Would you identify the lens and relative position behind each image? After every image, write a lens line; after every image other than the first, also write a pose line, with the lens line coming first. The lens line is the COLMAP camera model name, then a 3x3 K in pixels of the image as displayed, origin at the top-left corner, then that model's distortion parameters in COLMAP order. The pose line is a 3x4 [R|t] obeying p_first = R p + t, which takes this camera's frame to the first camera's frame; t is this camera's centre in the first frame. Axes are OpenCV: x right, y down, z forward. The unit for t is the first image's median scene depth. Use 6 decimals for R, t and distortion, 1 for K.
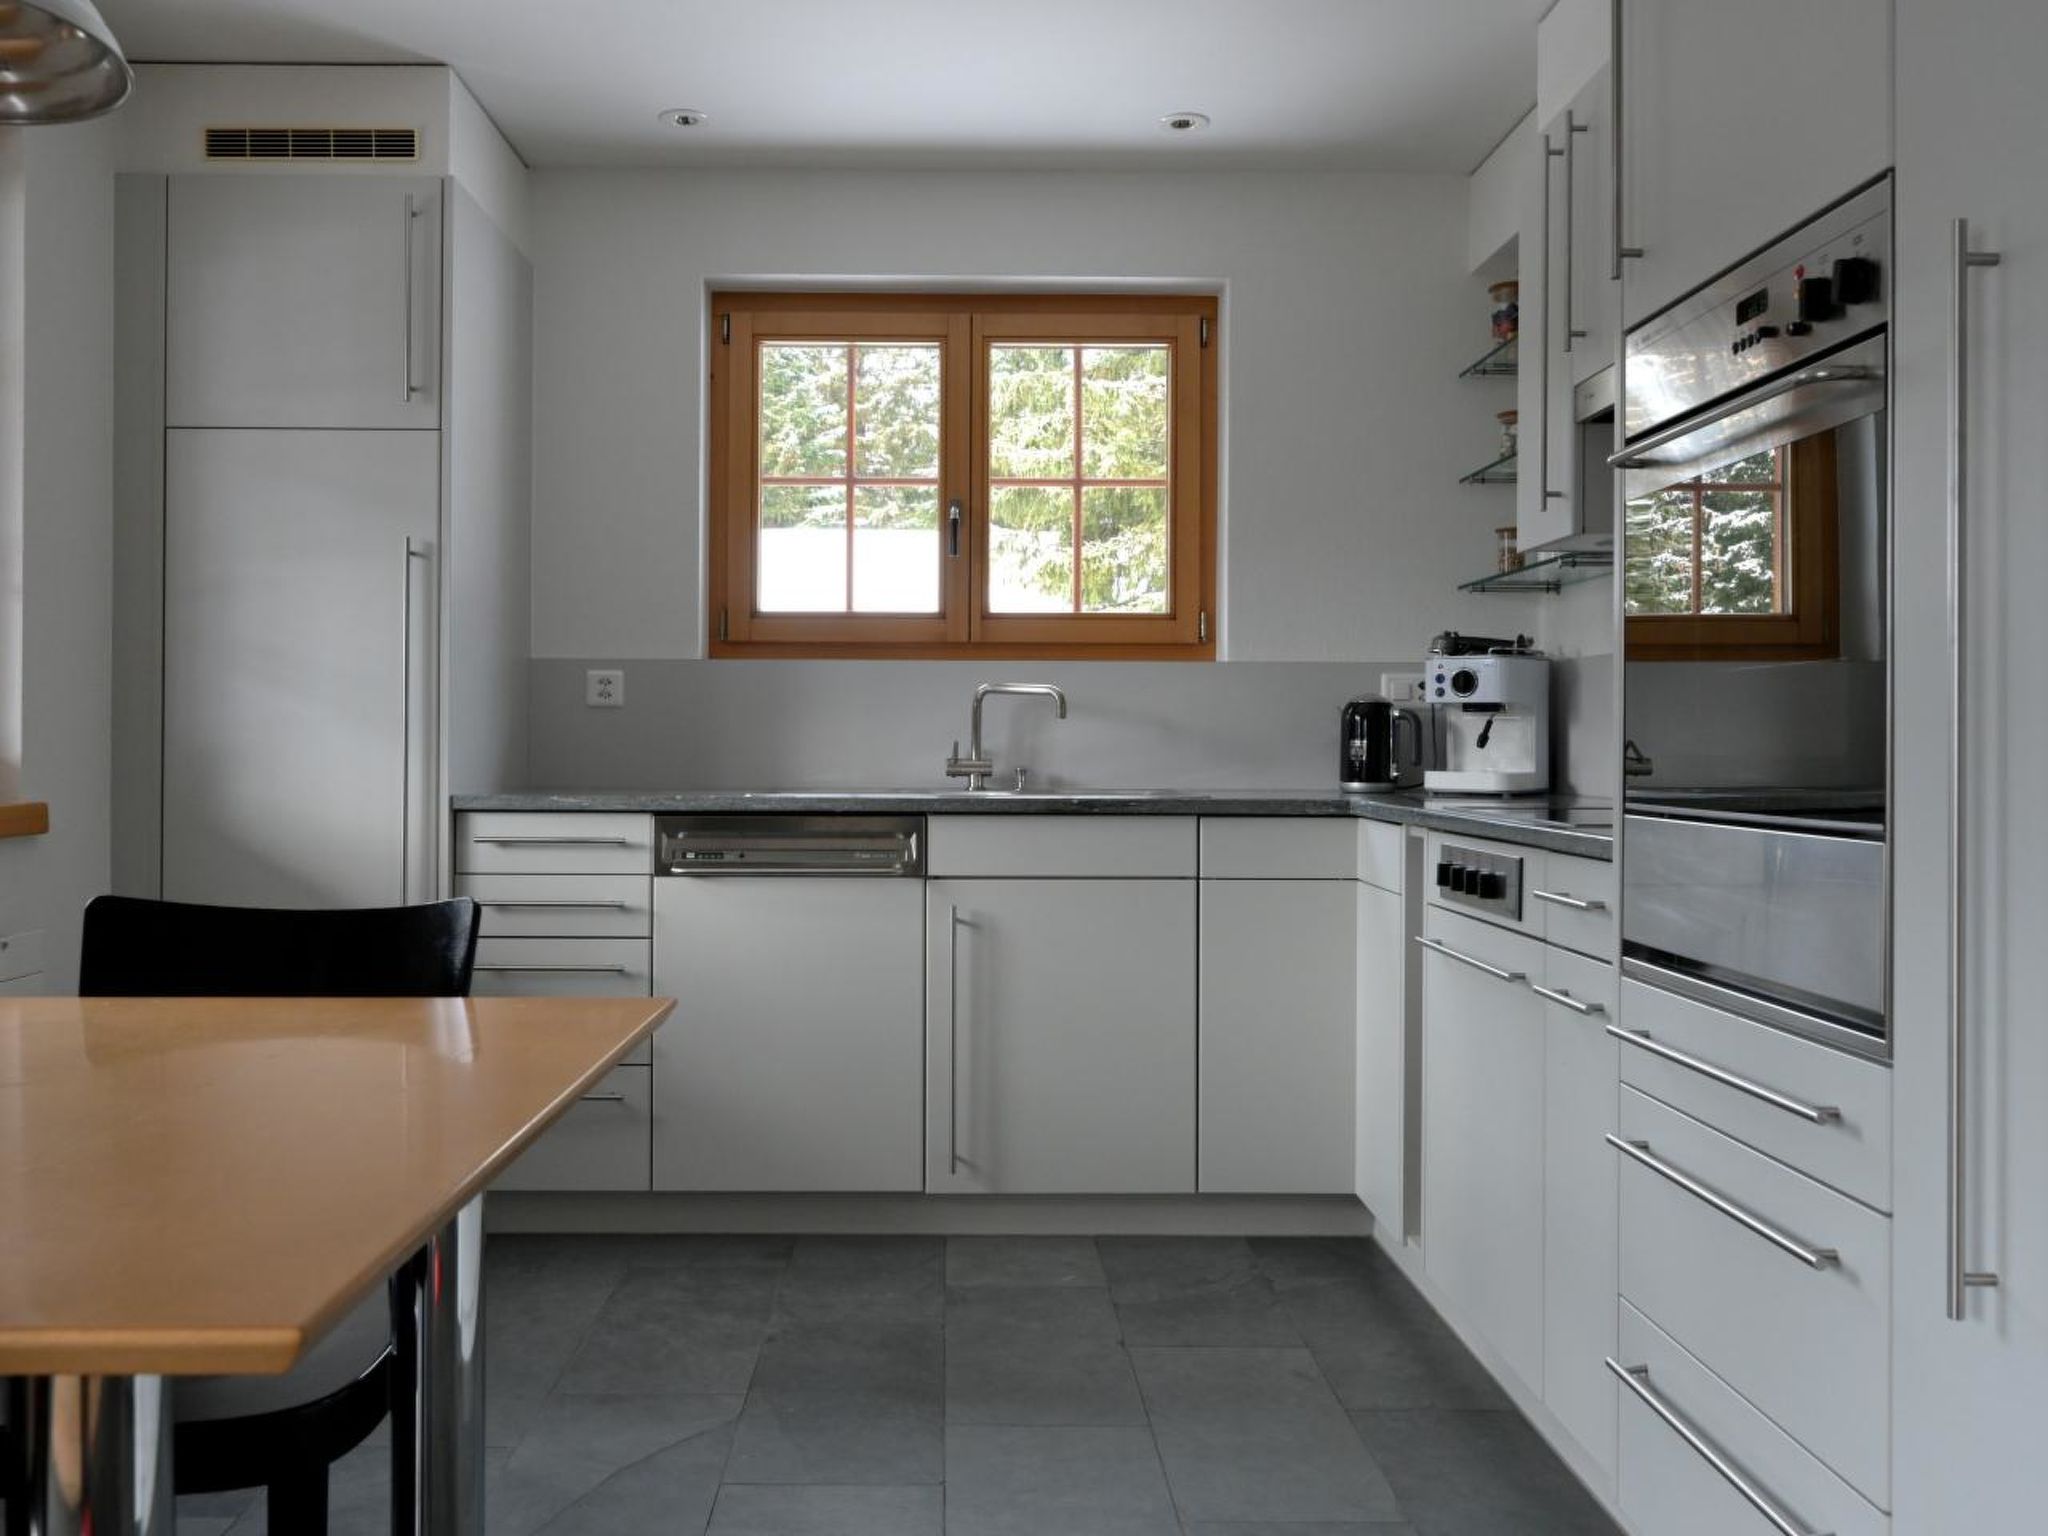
lens RADIAL K [[1581.1, 0, 939.7], [0, 1581.1, 734.1], [0, 0, 1]] dist [-0.000545, 0.002162]
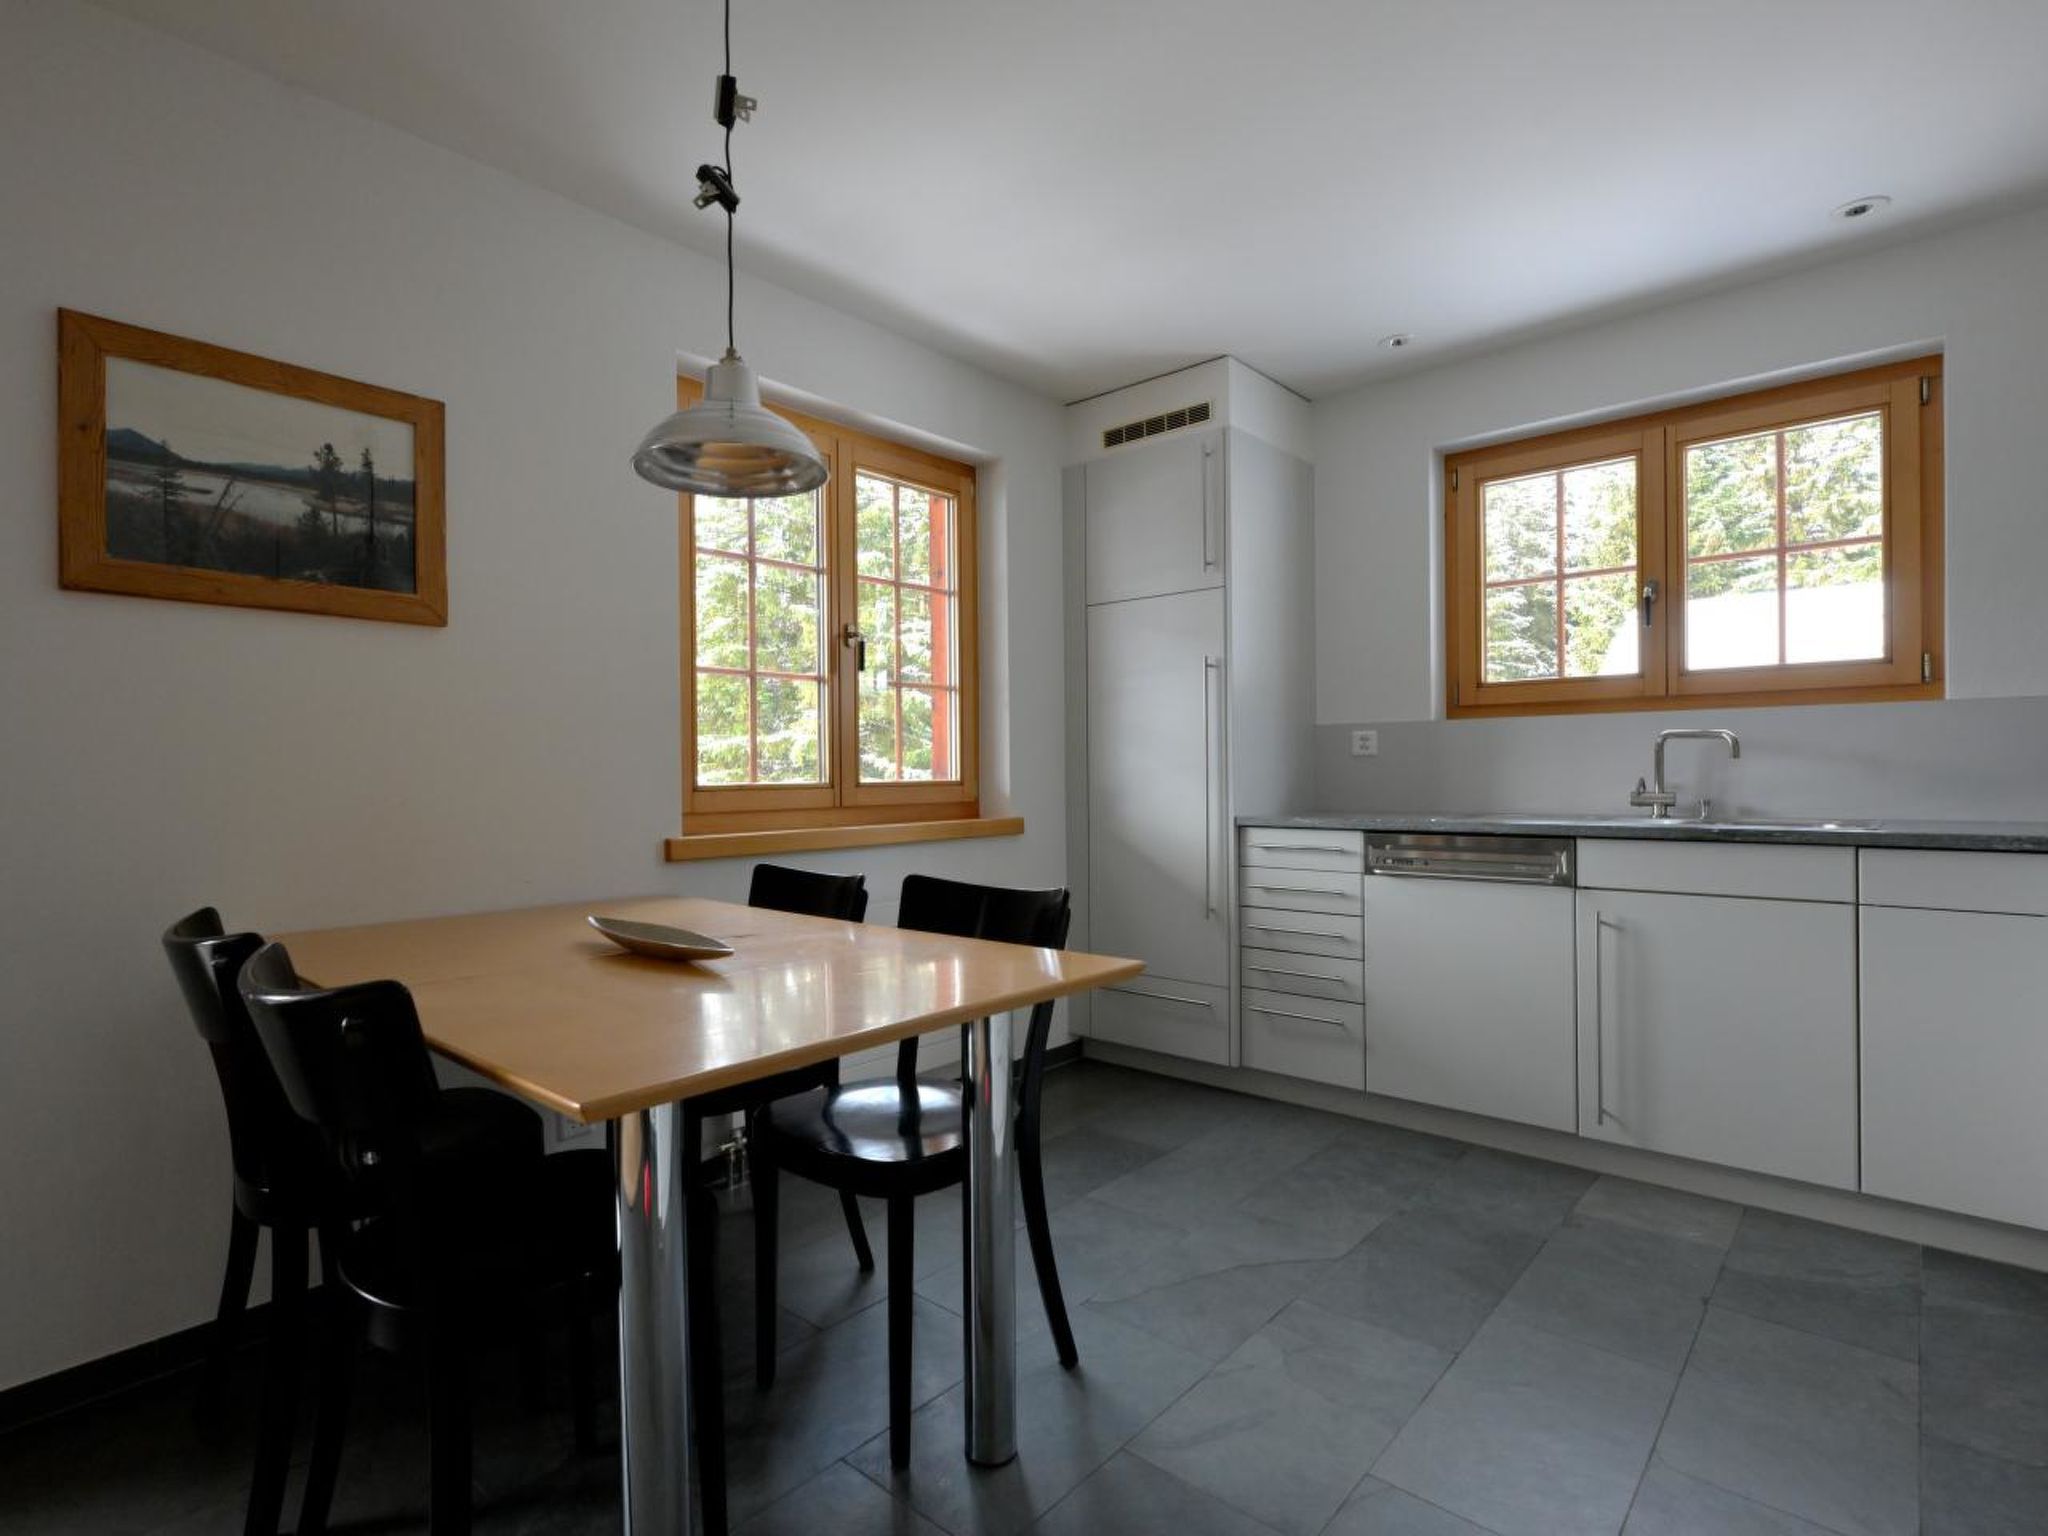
lens RADIAL K [[1011.5, 0, 988.2], [0, 1011.5, 774.0], [0, 0, 1]] dist [-0.000856, 0.000531]
pose [[0.741702, -0.011039, -0.670639, 0.169339], [0.017501, 0.999843, 0.002898, -0.009966], [0.670501, -0.013886, 0.741778, 0.074306]]
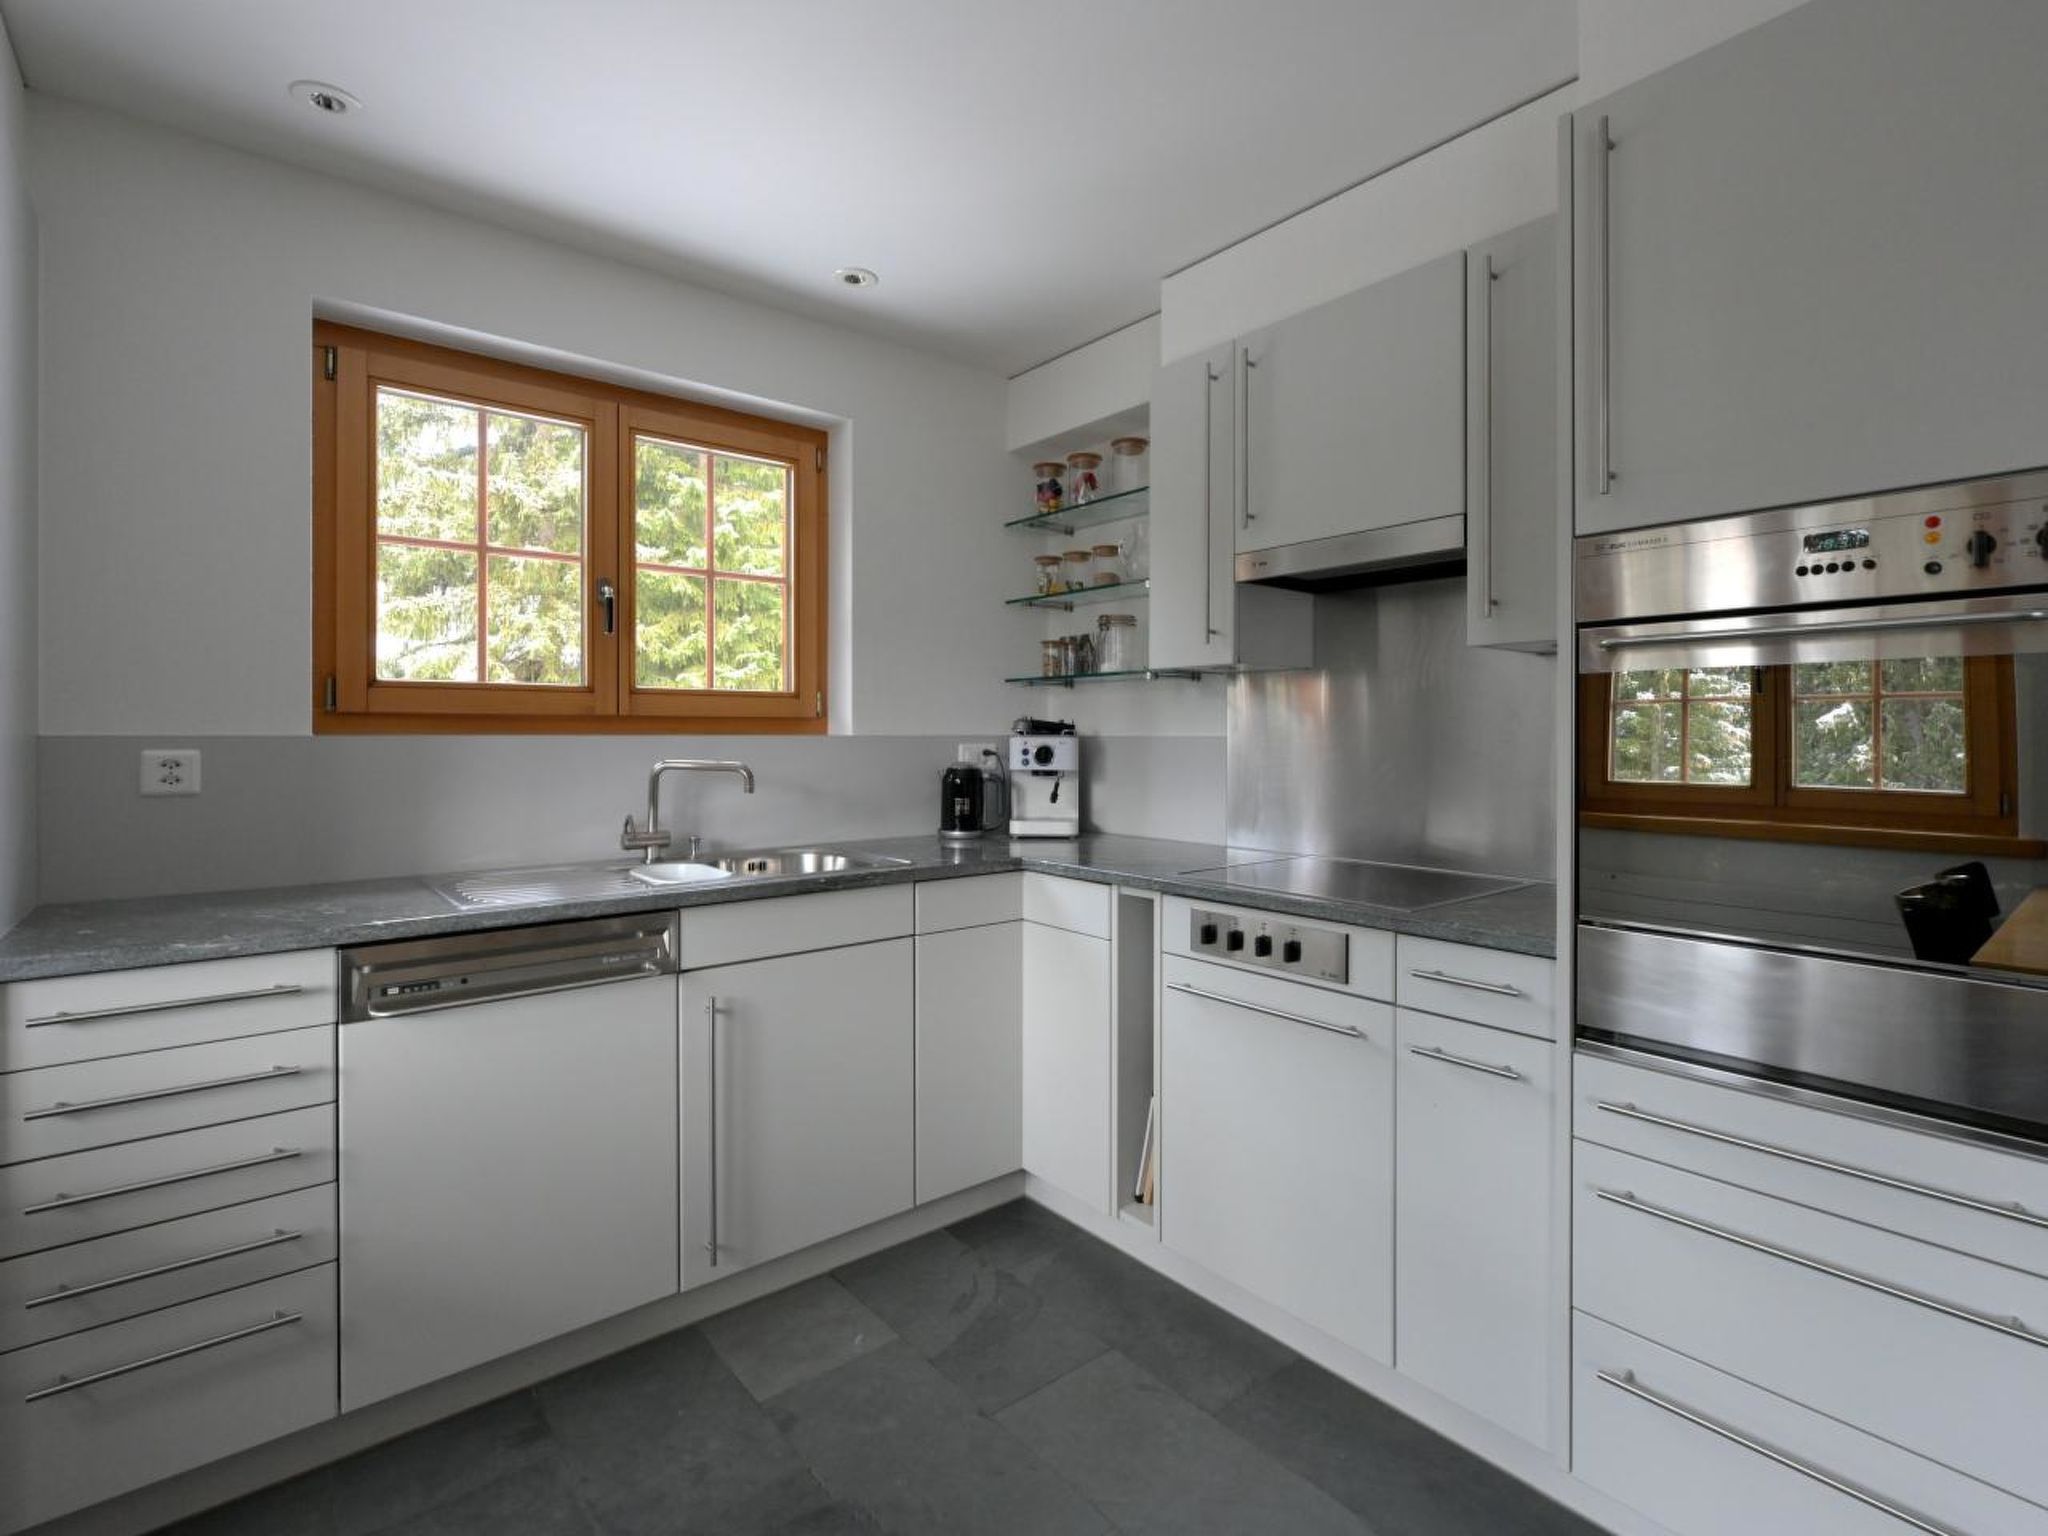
lens RADIAL K [[974.9, 0, 1027.8], [0, 974.9, 736.6], [0, 0, 1]] dist [-0.001135, -0.000121]
pose [[0.770450, -0.006466, 0.637468, -0.204655], [0.001212, 0.999962, 0.008678, -0.054608], [-0.637500, -0.005914, 0.770428, 0.359061]]
